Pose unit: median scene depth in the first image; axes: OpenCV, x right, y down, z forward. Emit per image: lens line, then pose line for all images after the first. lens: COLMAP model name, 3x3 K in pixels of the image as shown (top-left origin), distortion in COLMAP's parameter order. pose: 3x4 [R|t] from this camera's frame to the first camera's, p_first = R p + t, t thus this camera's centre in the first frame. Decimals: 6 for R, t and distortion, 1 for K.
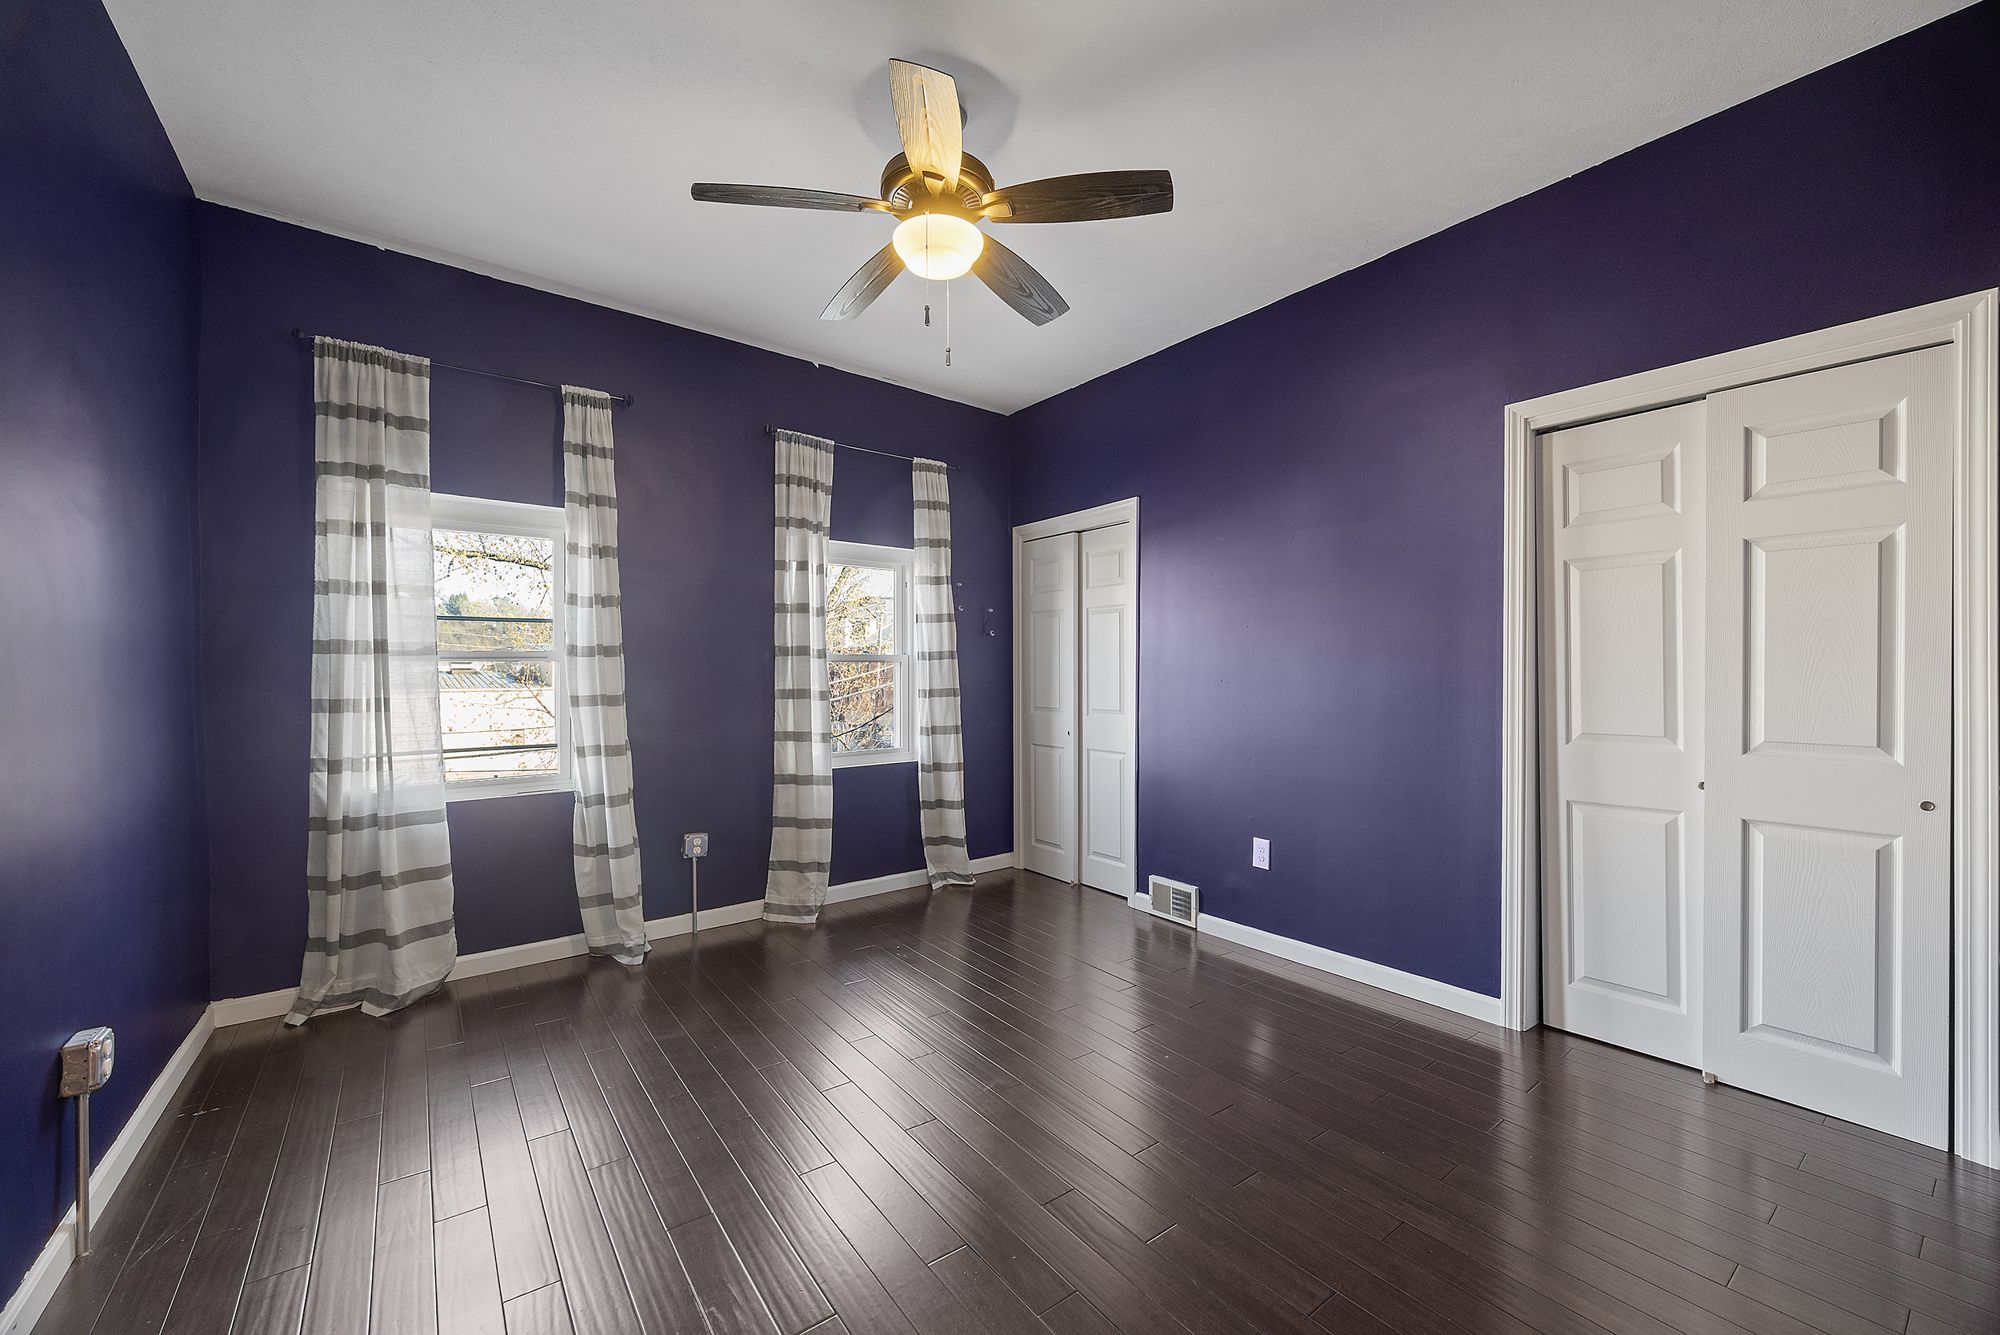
lens RADIAL K [[788.6, 0, 1005.7], [0, 788.6, 675.4], [0, 0, 1]] dist [0.000285, -0.000622]
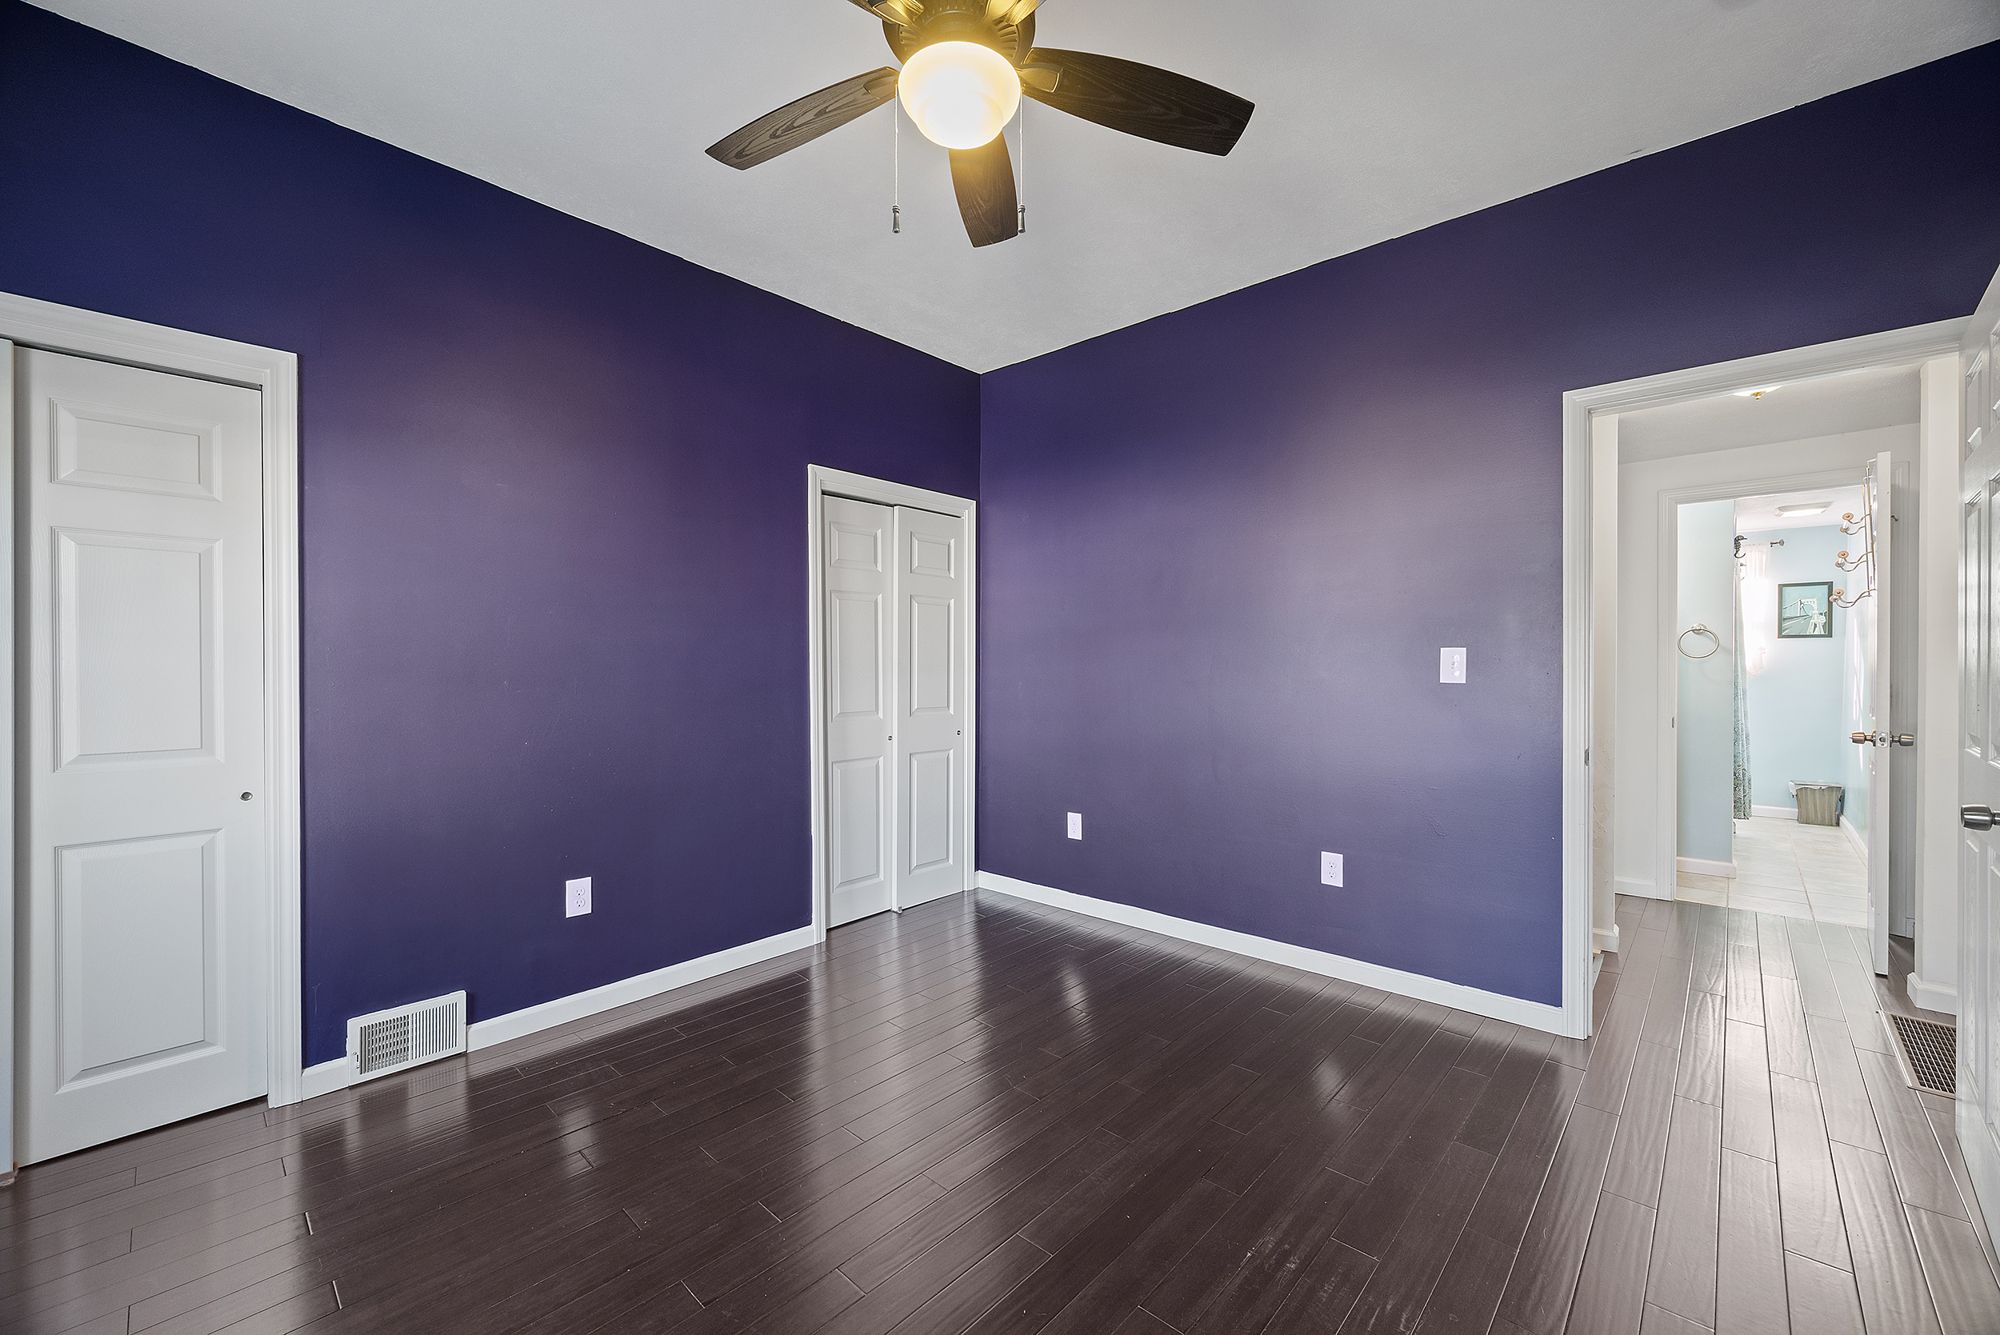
lens RADIAL K [[788.6, 0, 1005.7], [0, 788.6, 675.4], [0, 0, 1]] dist [0.000285, -0.000622]
pose [[-0.174148, -0.003469, 0.984713, -0.645469], [0.010103, 0.999935, 0.005310, 0.000460], [-0.984668, 0.010873, -0.174102, 0.847642]]
